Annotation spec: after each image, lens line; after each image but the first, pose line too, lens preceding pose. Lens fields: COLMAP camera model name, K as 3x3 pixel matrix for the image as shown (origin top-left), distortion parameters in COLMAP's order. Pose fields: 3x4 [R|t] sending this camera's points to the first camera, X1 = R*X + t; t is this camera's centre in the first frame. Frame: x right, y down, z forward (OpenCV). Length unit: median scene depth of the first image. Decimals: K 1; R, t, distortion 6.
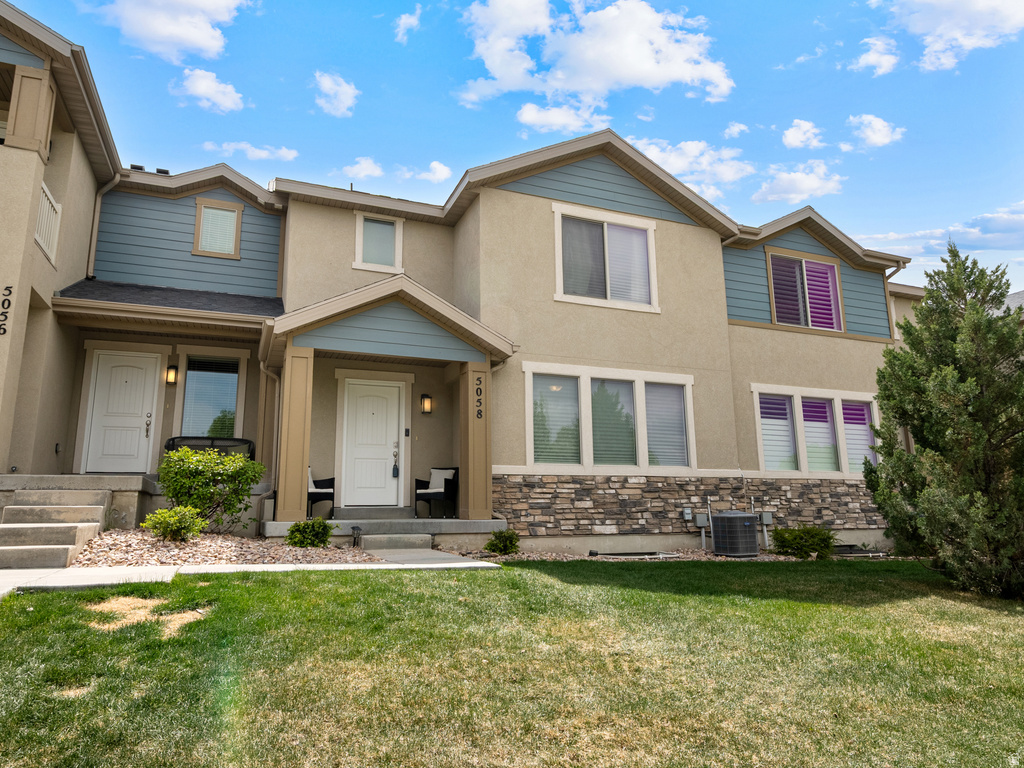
lens RADIAL K [[694.5, 0, 512.1], [0, 694.5, 364.5], [0, 0, 1]] dist [0.002609, -0.000206]
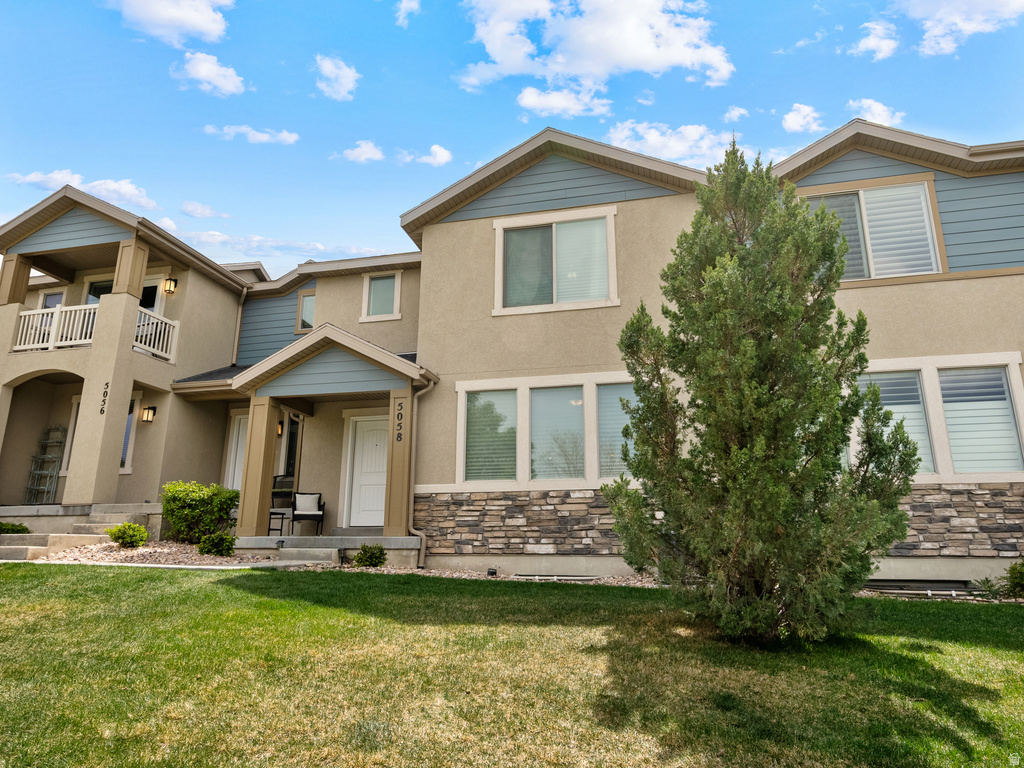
lens RADIAL K [[694.5, 0, 512.1], [0, 694.5, 364.5], [0, 0, 1]] dist [0.002609, -0.000206]
pose [[0.787225, -0.153051, -0.597371, 0.681953], [0.118184, 0.988199, -0.097439, 0.078023], [0.605235, 0.006107, 0.796024, 0.230316]]
